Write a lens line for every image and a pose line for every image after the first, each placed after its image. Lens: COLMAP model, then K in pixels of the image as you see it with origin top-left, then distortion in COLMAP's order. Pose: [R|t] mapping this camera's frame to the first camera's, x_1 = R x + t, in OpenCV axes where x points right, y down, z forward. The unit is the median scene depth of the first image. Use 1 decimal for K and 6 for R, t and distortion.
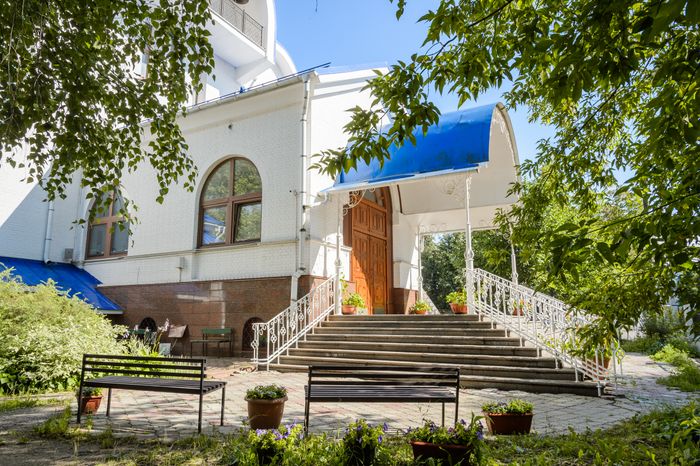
lens RADIAL K [[477.5, 0, 350.3], [0, 477.5, 236.2], [0, 0, 1]] dist [-0.001147, -0.000817]
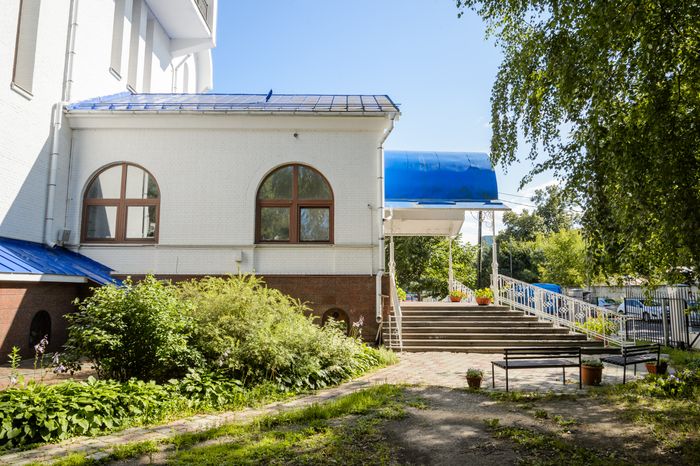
lens RADIAL K [[477.5, 0, 346.0], [0, 477.5, 229.9], [0, 0, 1]] dist [-0.001147, -0.000817]
pose [[0.878821, 0.064147, 0.472820, -0.656912], [-0.085749, 0.996022, 0.024251, -0.049053], [-0.469383, -0.061856, 0.880825, -0.038112]]
